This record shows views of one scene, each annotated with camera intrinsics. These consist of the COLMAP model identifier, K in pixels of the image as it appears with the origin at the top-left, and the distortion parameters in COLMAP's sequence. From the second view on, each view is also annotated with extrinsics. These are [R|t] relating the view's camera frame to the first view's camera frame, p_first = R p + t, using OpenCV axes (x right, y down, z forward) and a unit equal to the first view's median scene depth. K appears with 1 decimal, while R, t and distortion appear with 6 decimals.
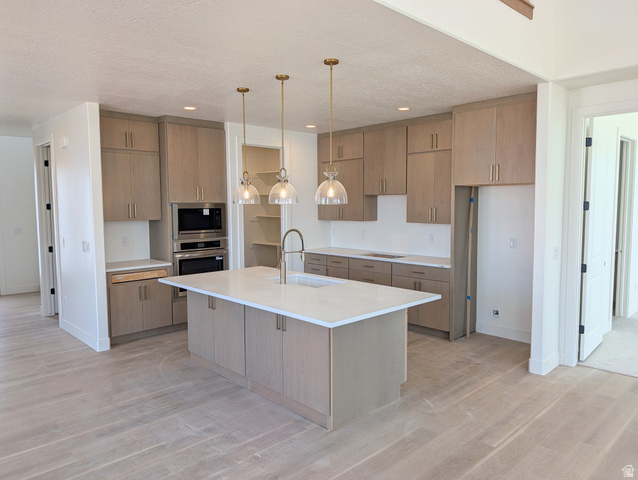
lens RADIAL K [[458.7, 0, 319.2], [0, 458.7, 238.4], [0, 0, 1]] dist [-0.000760, -0.000602]
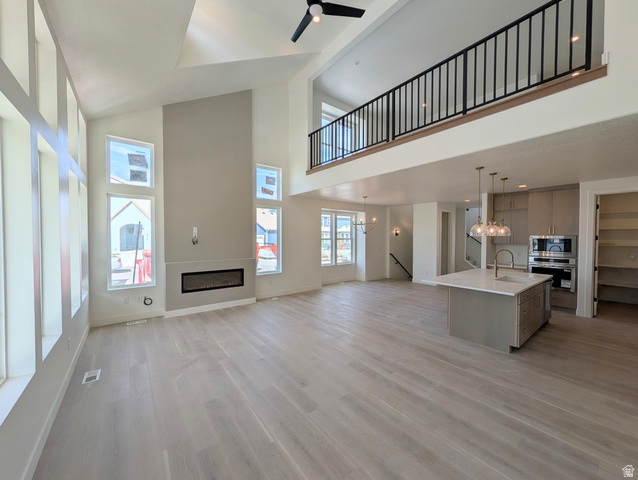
lens RADIAL K [[245.6, 0, 319.7], [0, 245.6, 240.1], [0, 0, 1]] dist [0.002789, 0.000115]
pose [[-0.092541, 0.026880, -0.995346, 1.197980], [-0.079514, 0.996244, 0.034297, -0.038501], [0.992529, 0.082318, -0.090056, 0.399578]]
